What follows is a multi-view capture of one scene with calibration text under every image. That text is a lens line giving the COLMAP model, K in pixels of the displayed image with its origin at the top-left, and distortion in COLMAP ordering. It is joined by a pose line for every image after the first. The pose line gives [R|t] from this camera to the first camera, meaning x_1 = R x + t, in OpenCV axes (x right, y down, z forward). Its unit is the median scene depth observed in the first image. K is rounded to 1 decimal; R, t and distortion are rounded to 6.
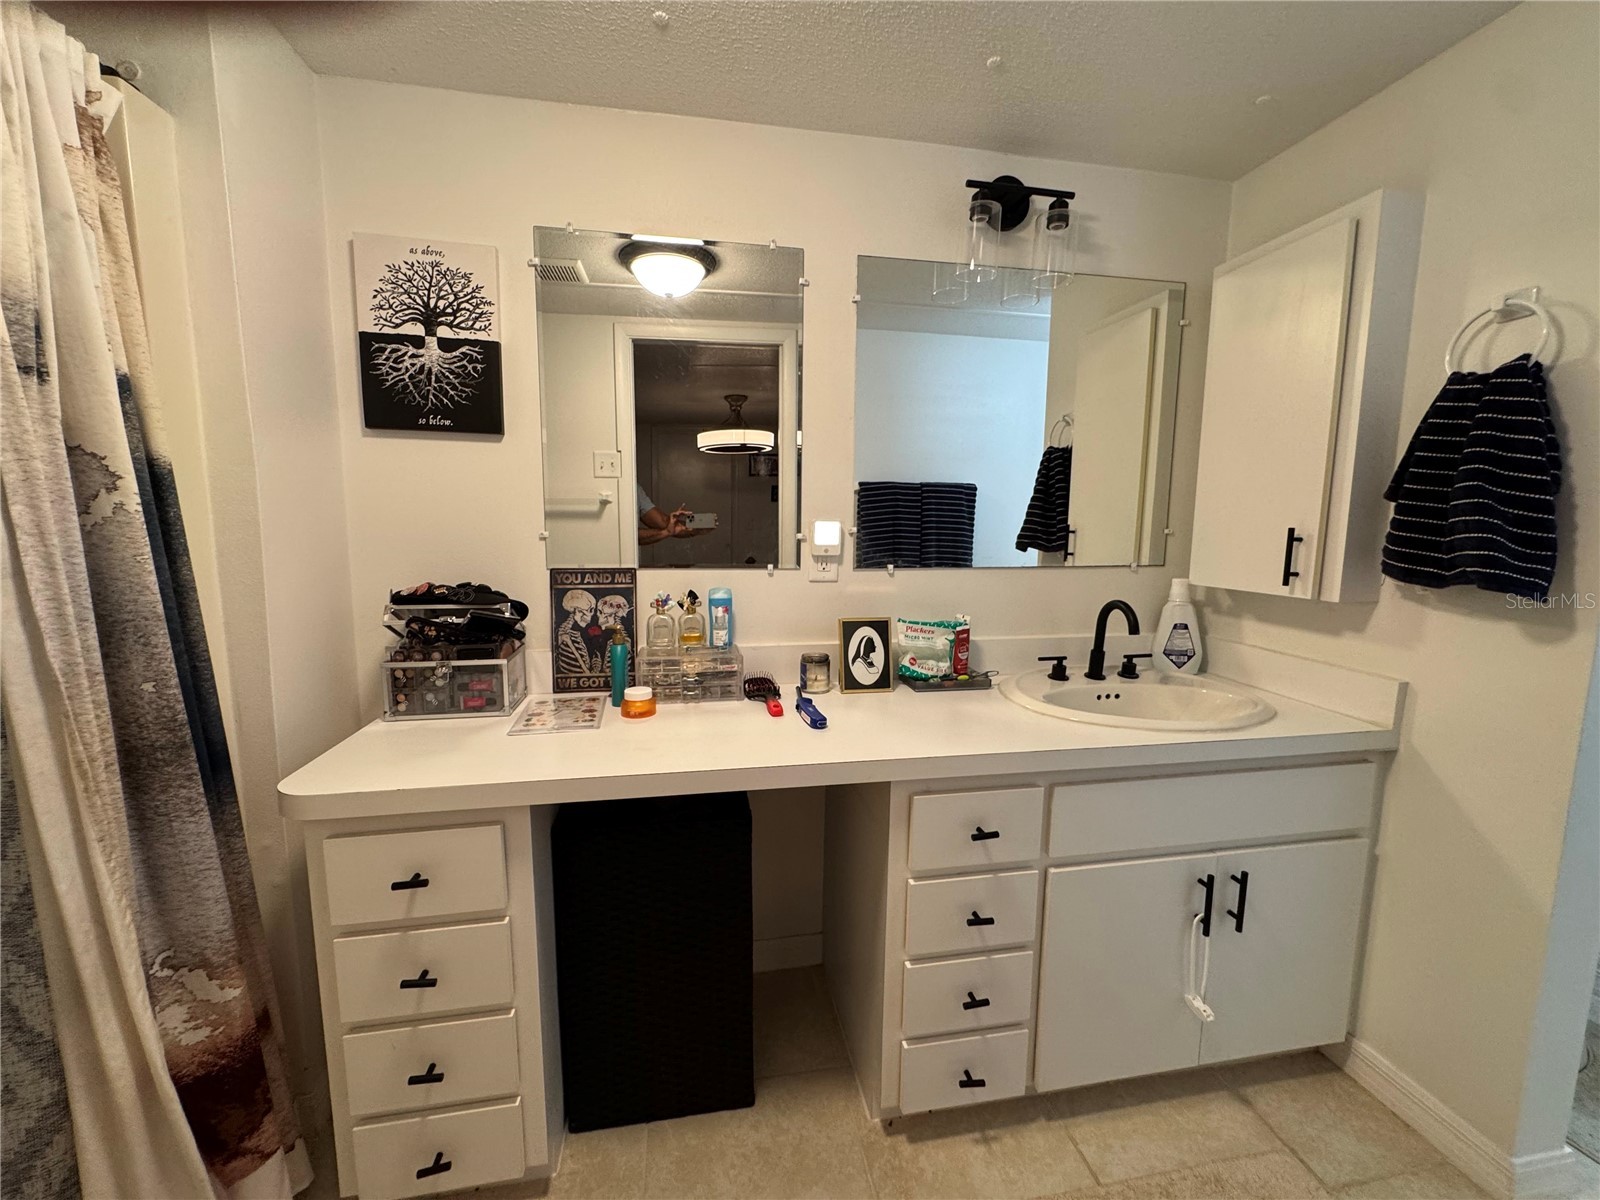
lens RADIAL K [[638.3, 0, 800.2], [0, 638.3, 600.6], [0, 0, 1]] dist [-0.004086, 0.000763]
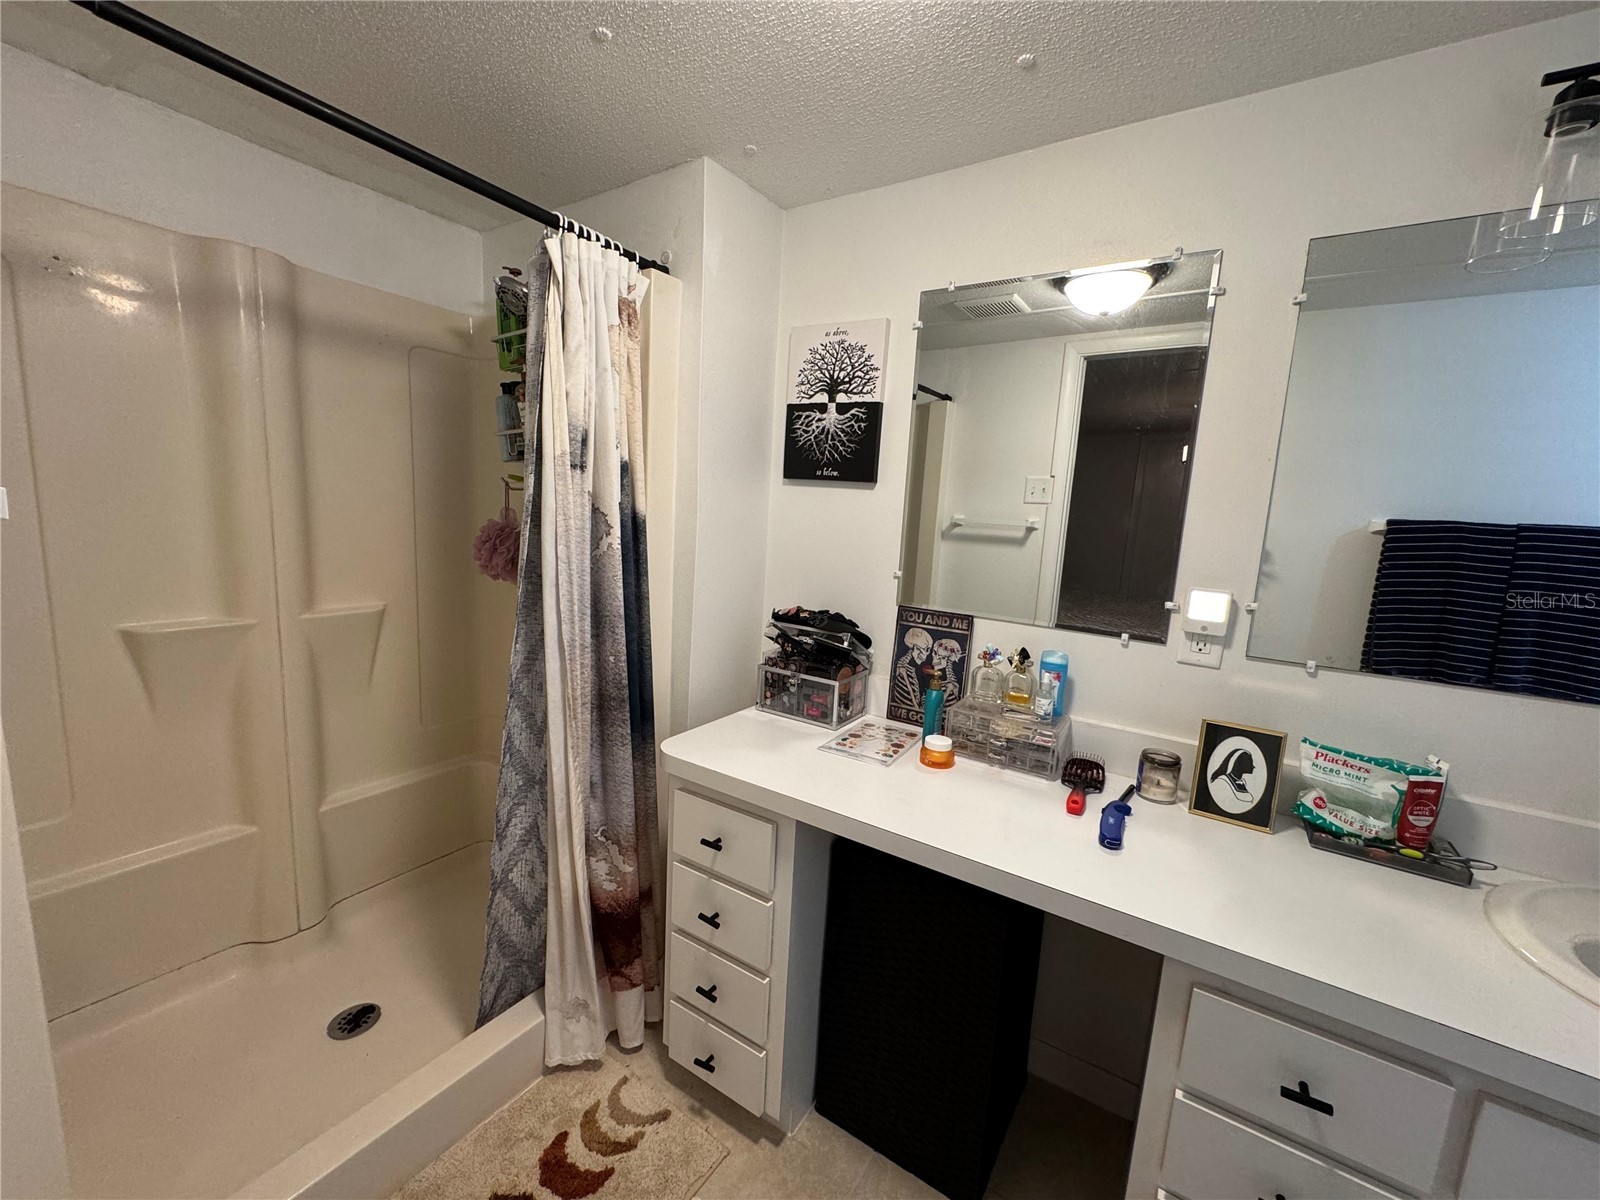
lens RADIAL K [[638.3, 0, 800.2], [0, 638.3, 600.6], [0, 0, 1]] dist [-0.004086, 0.000763]
pose [[0.726135, 0.131346, -0.674890, 0.231730], [-0.133483, 0.989838, 0.049023, -0.094577], [0.674471, 0.054488, 0.736288, 0.093084]]
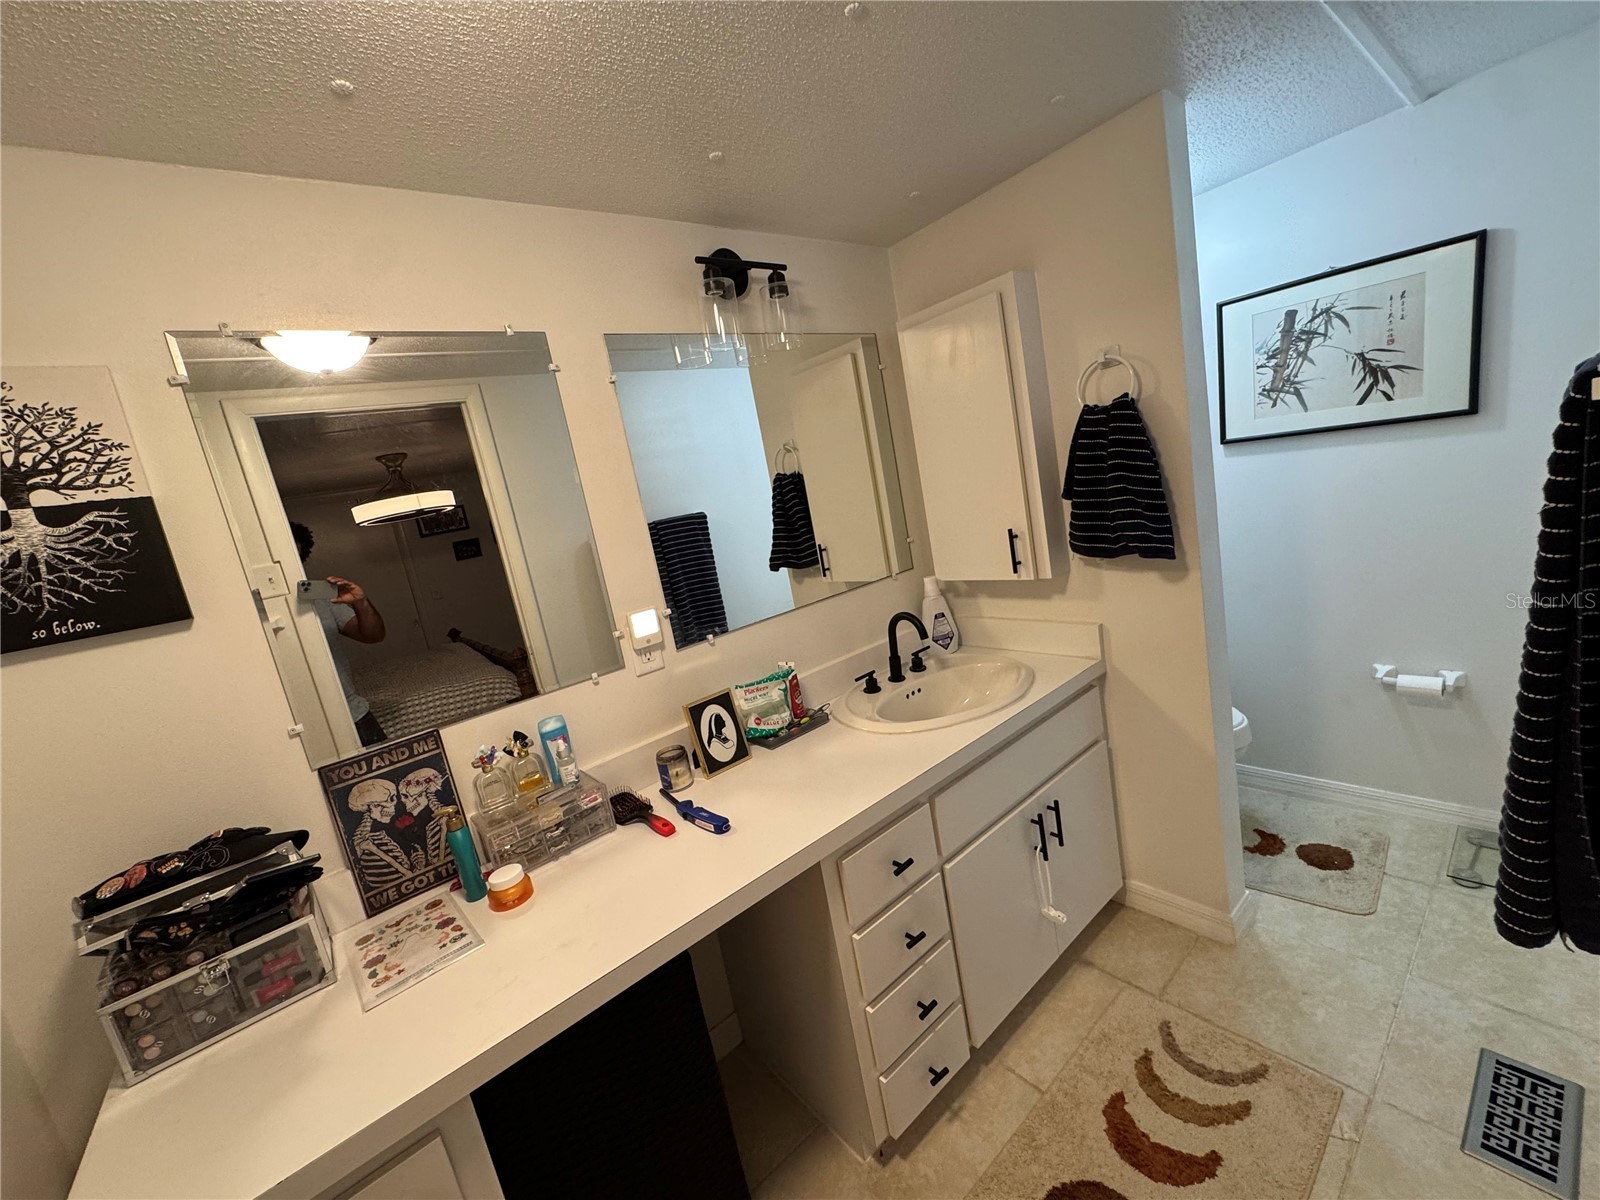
lens RADIAL K [[638.3, 0, 800.2], [0, 638.3, 600.6], [0, 0, 1]] dist [-0.004086, 0.000763]
pose [[0.857435, -0.251026, 0.449212, -0.200446], [0.250500, 0.966145, 0.061752, -0.156590], [-0.449505, 0.059579, 0.891289, 0.051284]]
